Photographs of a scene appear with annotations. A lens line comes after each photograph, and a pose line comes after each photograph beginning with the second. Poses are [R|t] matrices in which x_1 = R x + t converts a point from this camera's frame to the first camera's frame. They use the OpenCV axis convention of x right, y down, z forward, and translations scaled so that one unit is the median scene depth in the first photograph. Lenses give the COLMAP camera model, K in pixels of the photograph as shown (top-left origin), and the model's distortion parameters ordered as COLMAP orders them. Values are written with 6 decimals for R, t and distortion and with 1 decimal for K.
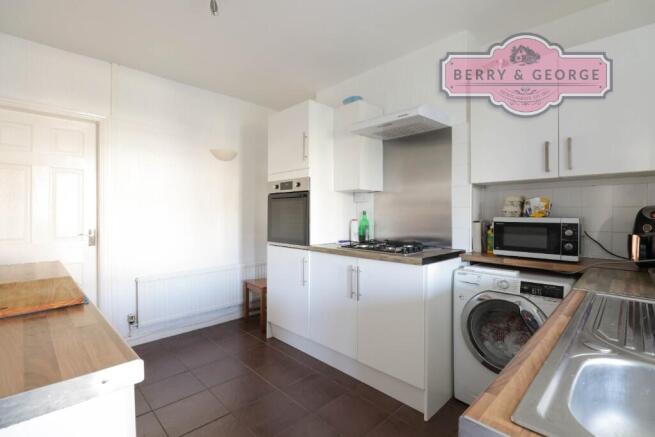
lens RADIAL K [[309.9, 0, 327.2], [0, 309.9, 213.5], [0, 0, 1]] dist [-0.001223, -0.000024]
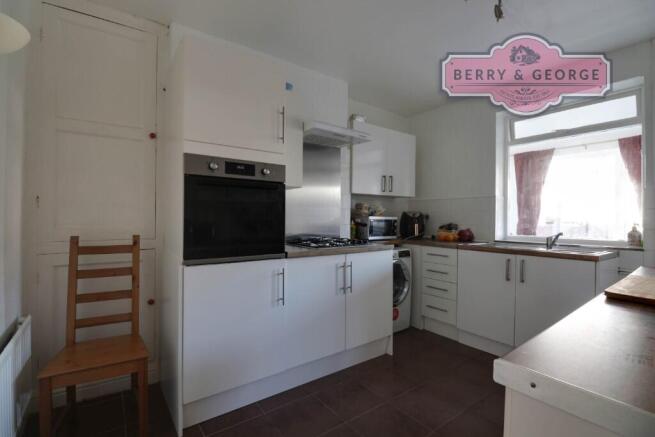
lens RADIAL K [[309.9, 0, 327.2], [0, 309.9, 213.5], [0, 0, 1]] dist [-0.001223, -0.000024]
pose [[0.121906, 0.012665, 0.992461, -0.963864], [-0.007035, 0.999904, -0.011896, 0.016113], [-0.992517, -0.005532, 0.121984, 0.920306]]
